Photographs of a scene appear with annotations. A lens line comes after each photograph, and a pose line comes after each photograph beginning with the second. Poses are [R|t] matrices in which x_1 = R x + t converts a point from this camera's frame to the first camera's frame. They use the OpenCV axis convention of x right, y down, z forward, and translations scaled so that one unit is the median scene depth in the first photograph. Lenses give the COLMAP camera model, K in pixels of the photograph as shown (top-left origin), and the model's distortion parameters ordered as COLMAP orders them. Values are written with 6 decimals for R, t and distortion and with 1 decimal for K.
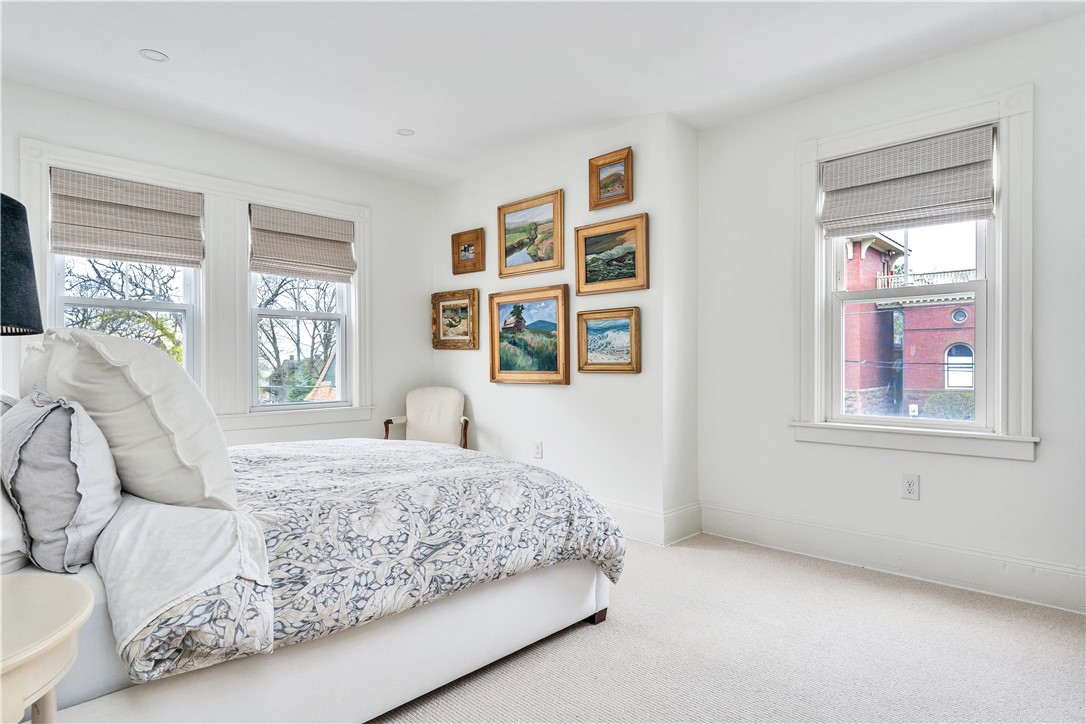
lens RADIAL K [[556.7, 0, 541.1], [0, 556.7, 365.1], [0, 0, 1]] dist [-0.001235, -0.000736]
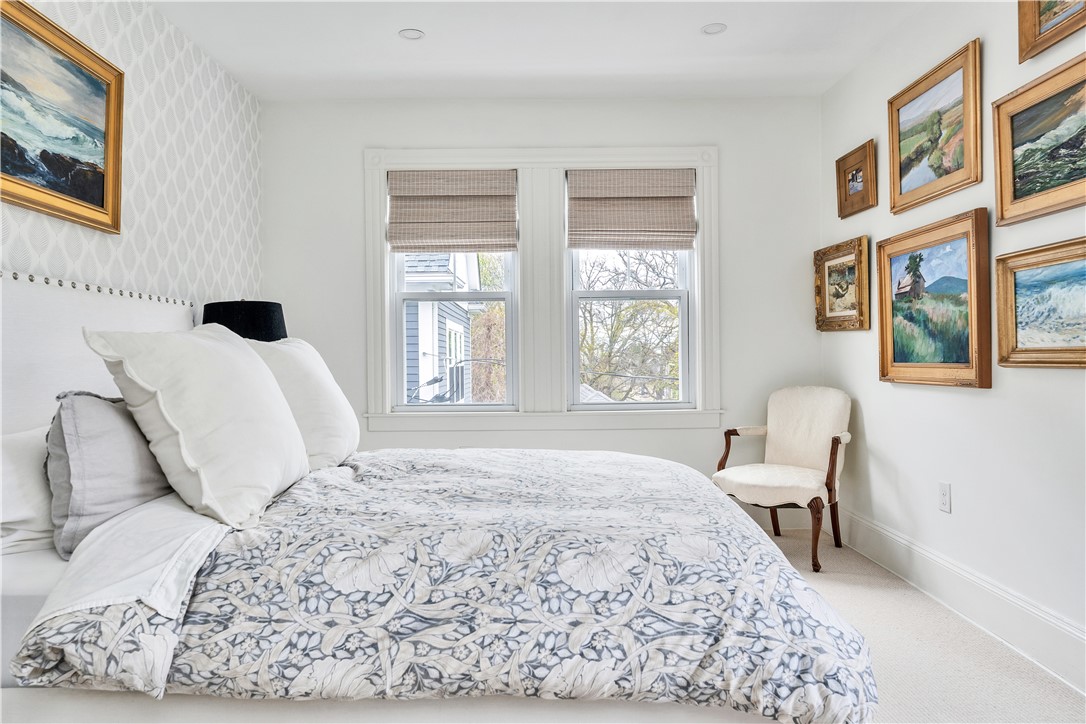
lens RADIAL K [[703.3, 0, 541.4], [0, 703.3, 358.5], [0, 0, 1]] dist [-0.001618, 0.004476]
pose [[0.730944, -0.006058, -0.682411, 0.220712], [0.009183, 0.999957, 0.000959, 0.000598], [0.682376, -0.006967, 0.730968, 0.200586]]
